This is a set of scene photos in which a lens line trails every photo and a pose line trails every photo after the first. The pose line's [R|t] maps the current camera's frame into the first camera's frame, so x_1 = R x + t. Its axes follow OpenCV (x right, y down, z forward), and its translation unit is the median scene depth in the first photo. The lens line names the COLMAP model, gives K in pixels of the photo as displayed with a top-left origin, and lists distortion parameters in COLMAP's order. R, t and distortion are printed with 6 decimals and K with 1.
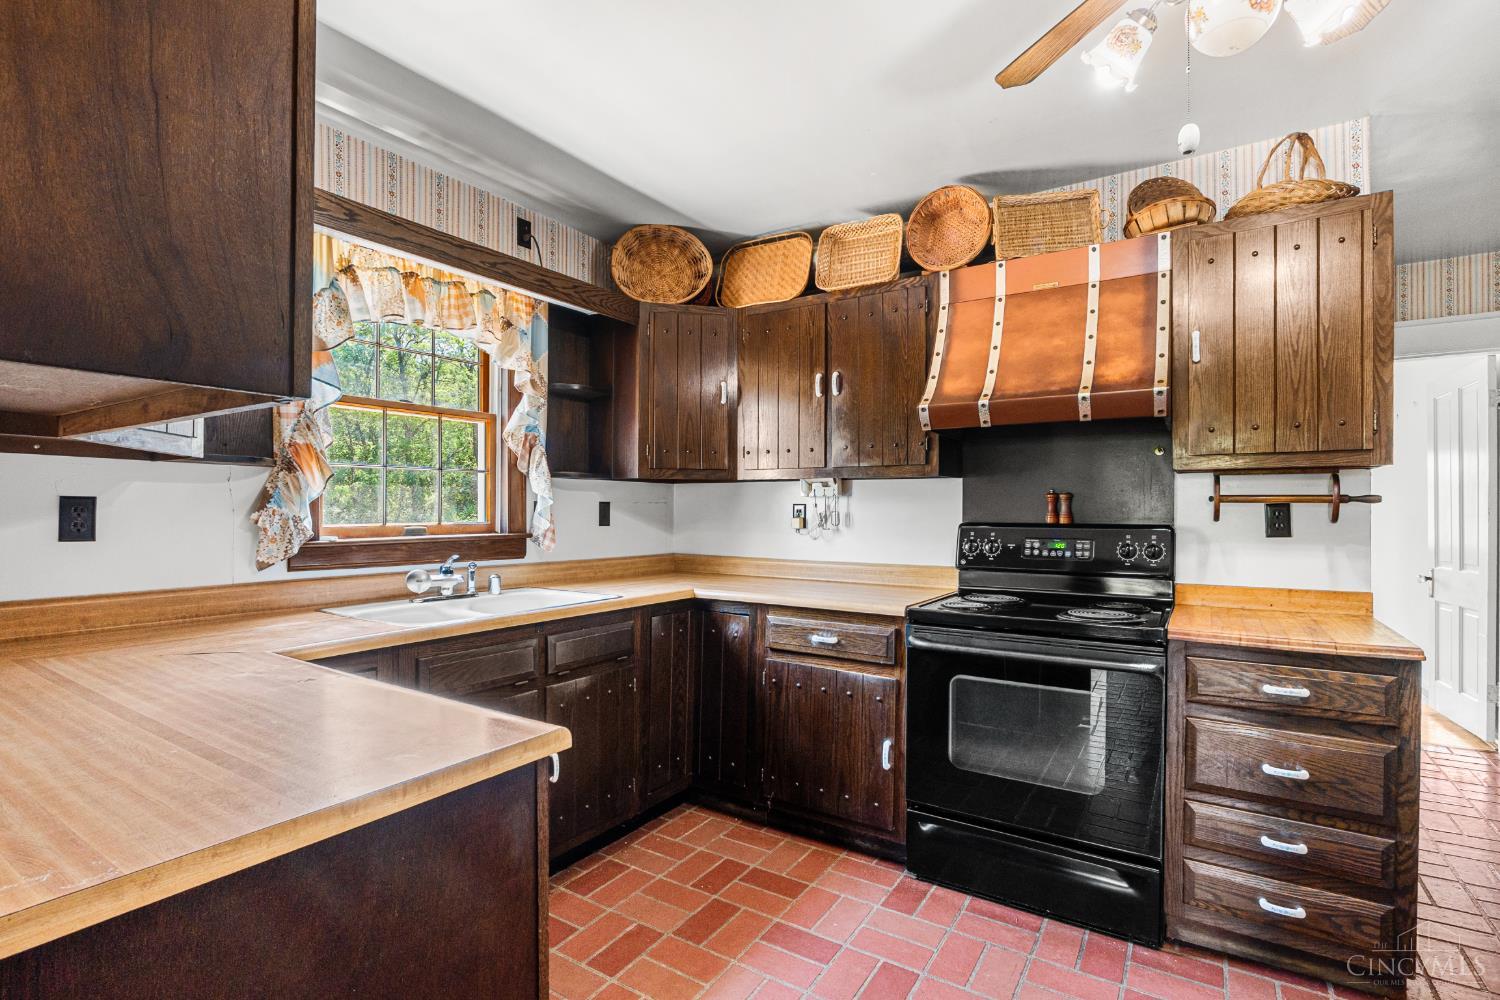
lens RADIAL K [[705.3, 0, 758.2], [0, 705.3, 510.5], [0, 0, 1]] dist [-0.003663, 0.000150]
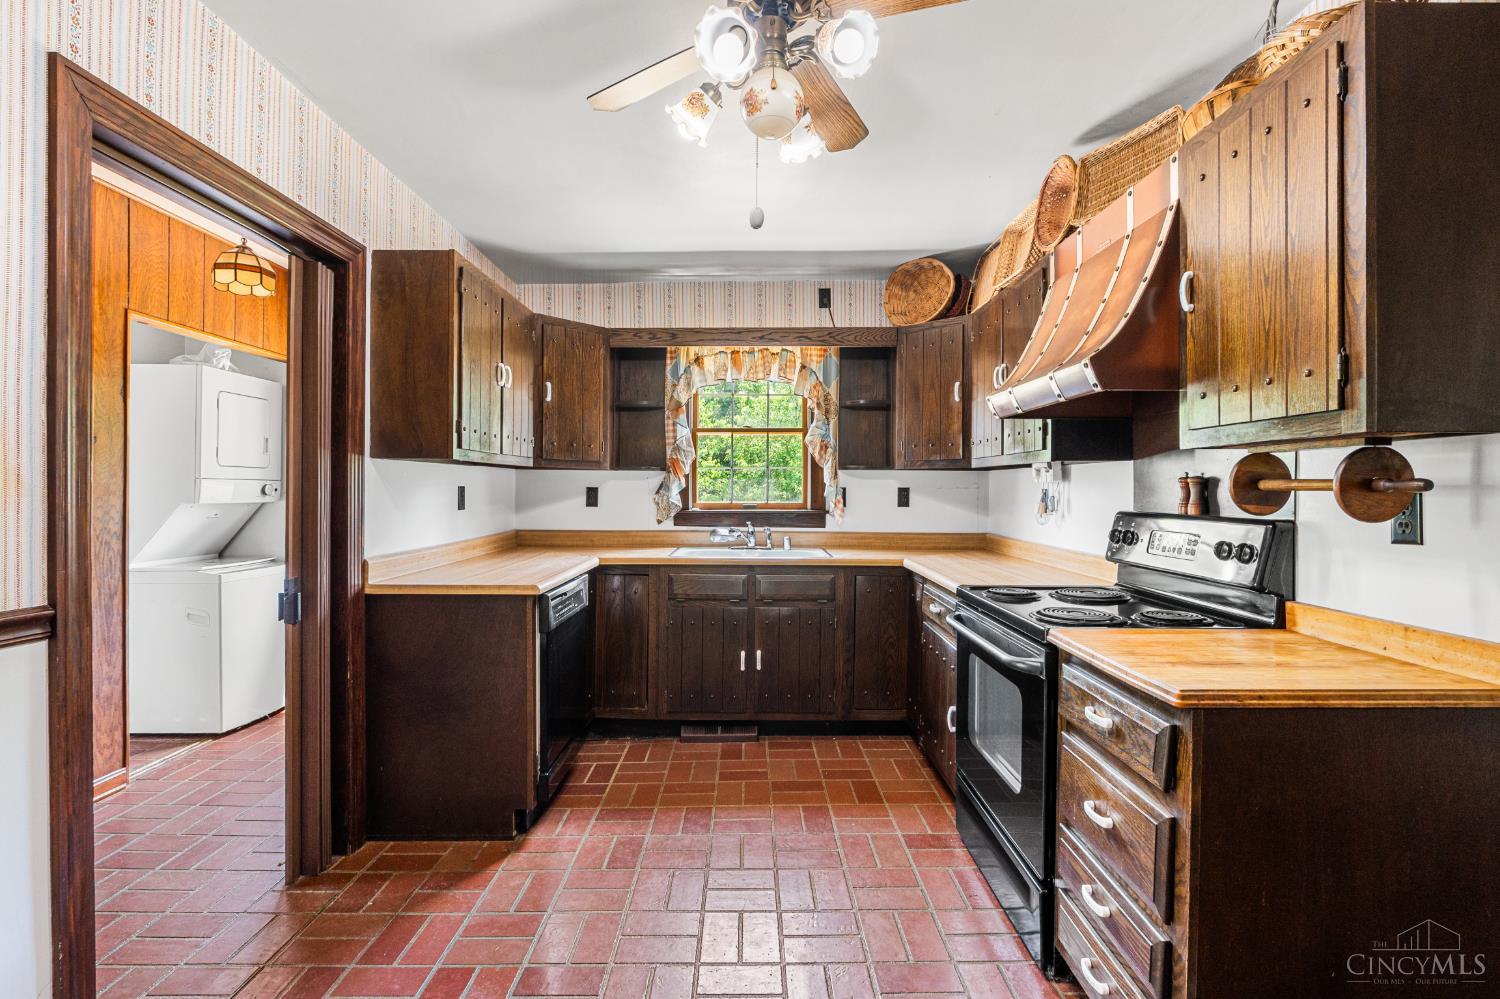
lens RADIAL K [[682.9, 0, 757.5], [0, 682.9, 495.4], [0, 0, 1]] dist [-0.010143, 0.000897]
pose [[0.546234, 0.008011, -0.837594, 0.841612], [-0.003922, 0.999968, 0.007006, -0.007527], [0.837623, -0.000542, 0.546248, 0.155800]]
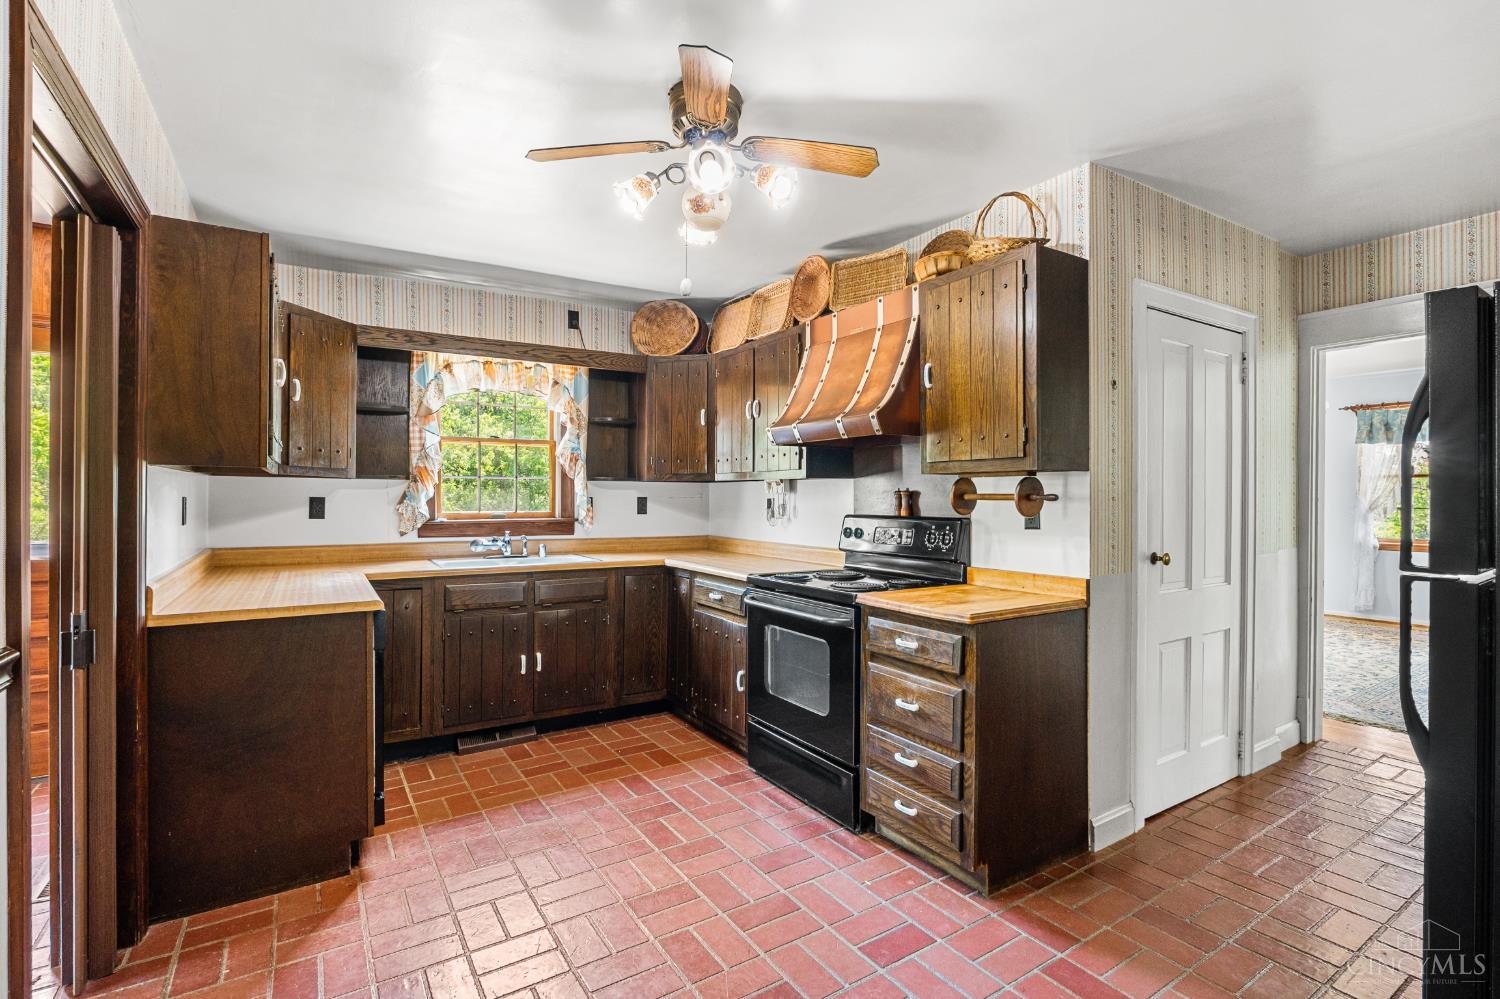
lens RADIAL K [[695.5, 0, 750.0], [0, 695.5, 499.5], [0, 0, 1]] dist [-0.002462, 0.000373]
pose [[0.906813, 0.000893, -0.421532, 0.723661], [-0.000849, 1.000000, 0.000293, -0.010259], [0.421532, 0.000092, 0.906814, -0.217471]]
